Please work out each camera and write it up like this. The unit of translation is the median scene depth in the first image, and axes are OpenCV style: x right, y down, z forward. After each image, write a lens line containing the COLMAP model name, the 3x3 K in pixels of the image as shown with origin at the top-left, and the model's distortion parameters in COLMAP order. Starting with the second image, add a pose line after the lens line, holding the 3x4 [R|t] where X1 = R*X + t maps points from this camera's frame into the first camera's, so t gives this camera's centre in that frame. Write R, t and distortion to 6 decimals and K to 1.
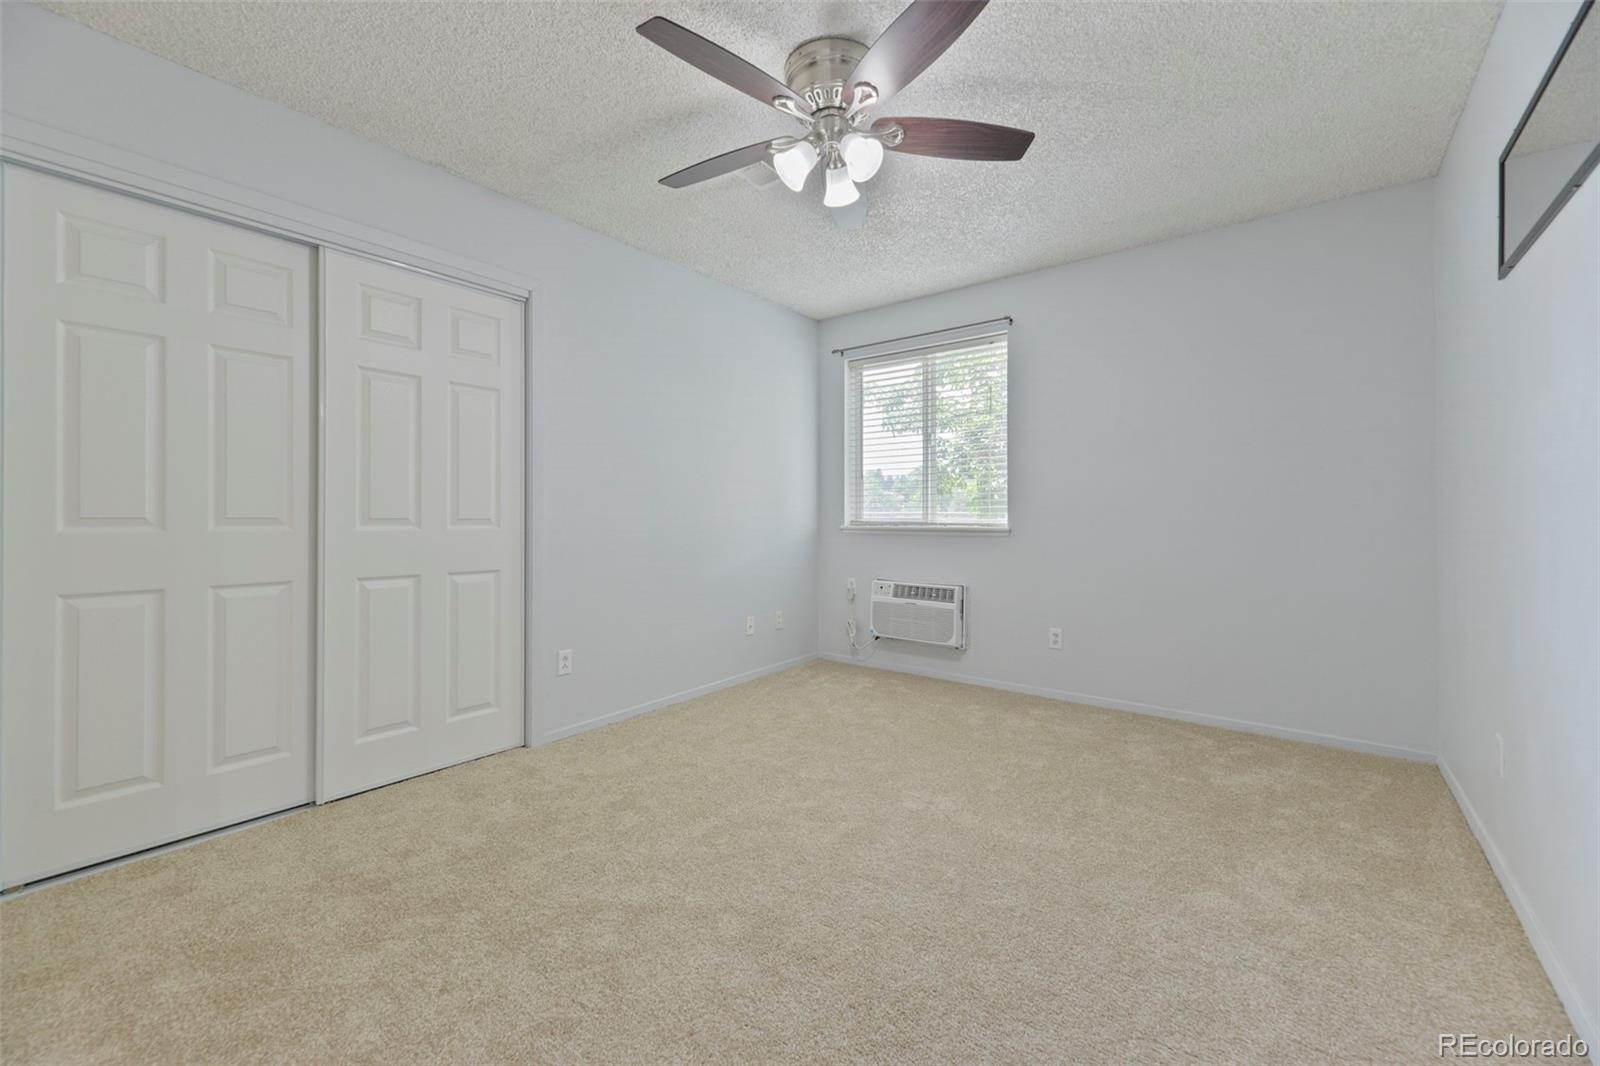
lens RADIAL K [[651.3, 0, 794.4], [0, 651.3, 520.3], [0, 0, 1]] dist [-0.007599, -0.001693]
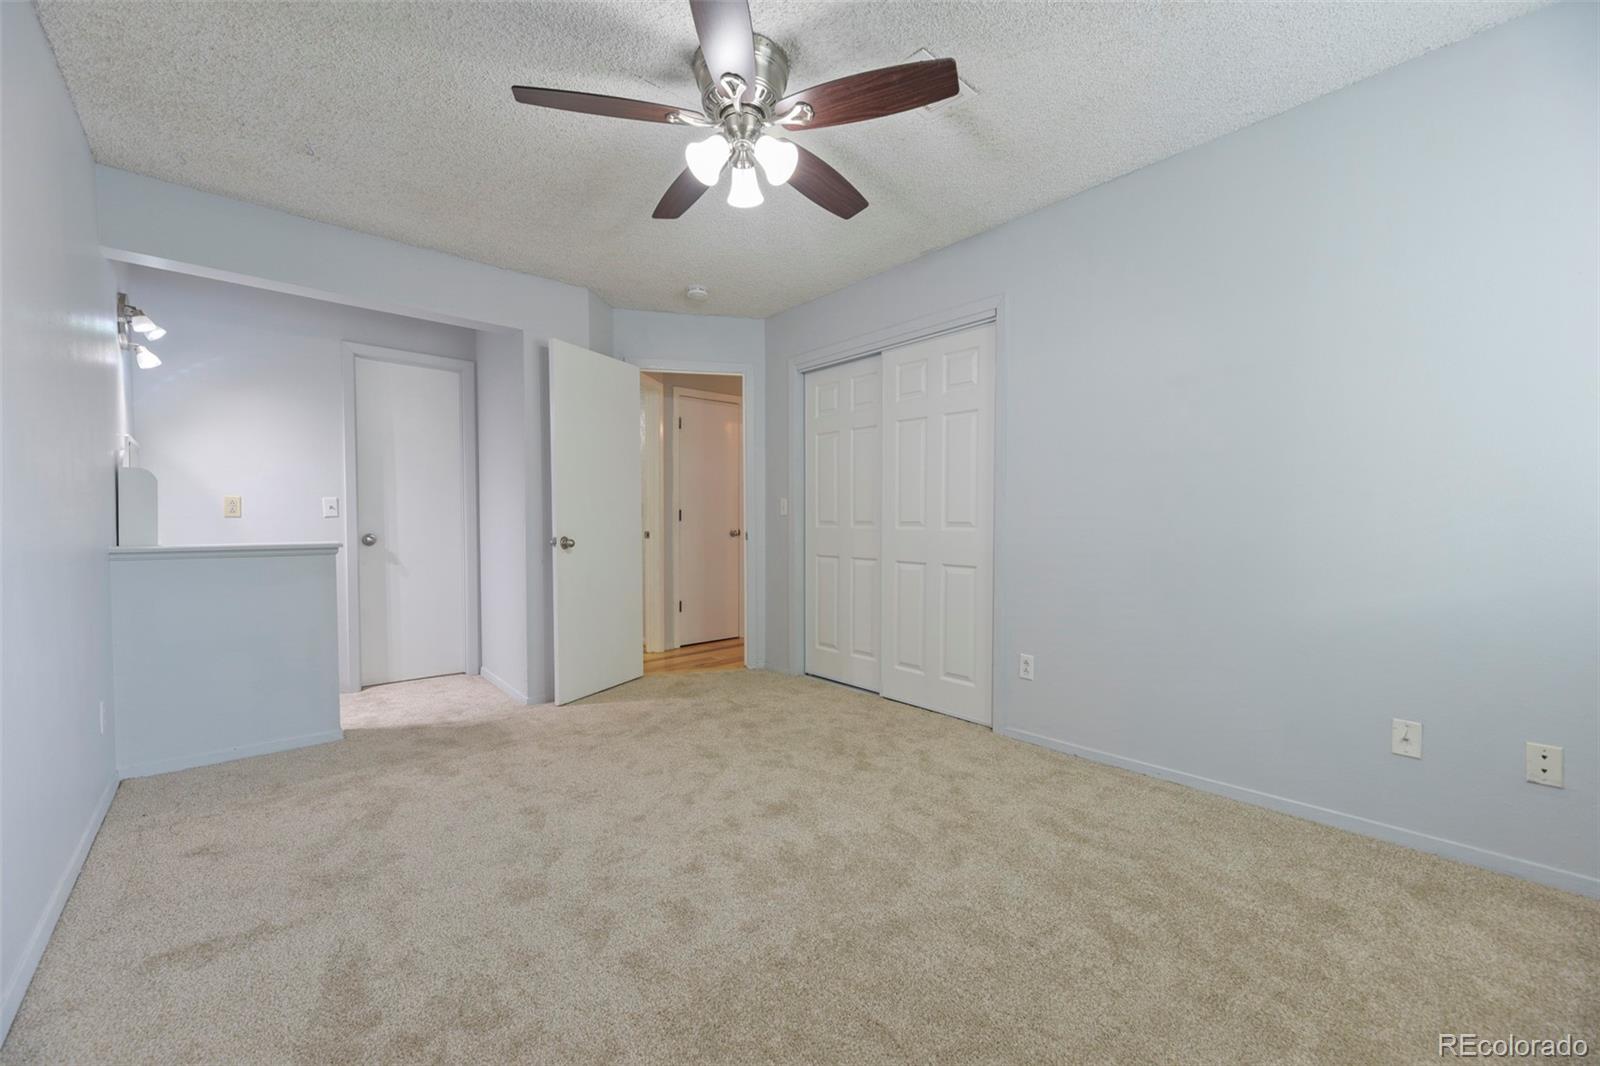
lens RADIAL K [[651.3, 0, 800.8], [0, 651.3, 540.4], [0, 0, 1]] dist [-0.007599, -0.001693]
pose [[-0.206277, 0.030866, -0.978007, 0.755706], [-0.005637, 0.999448, 0.032731, -0.006461], [0.978477, 0.012265, -0.205989, 0.950108]]
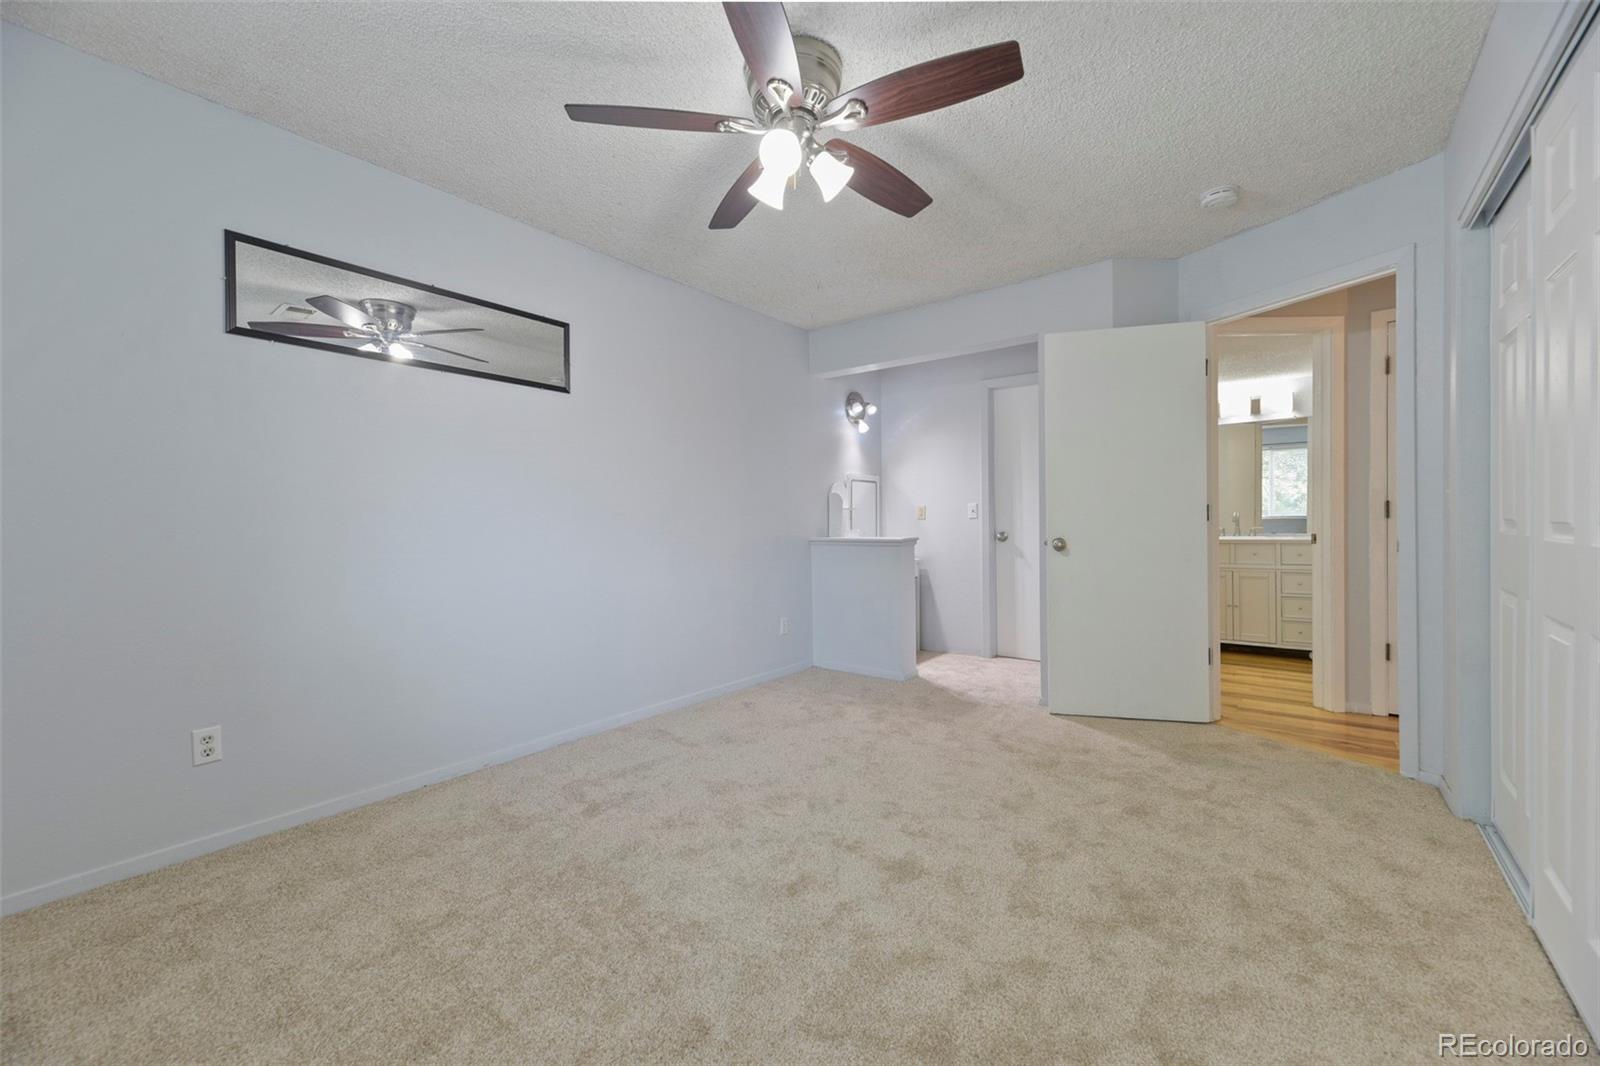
lens RADIAL K [[618.8, 0, 788.4], [0, 618.8, 525.8], [0, 0, 1]] dist [0.007467, 0.000004]
pose [[-0.998903, 0.011264, 0.045450, 0.017473], [0.011754, 0.999875, 0.010529, -0.009624], [-0.045326, 0.011052, -0.998911, 1.434785]]
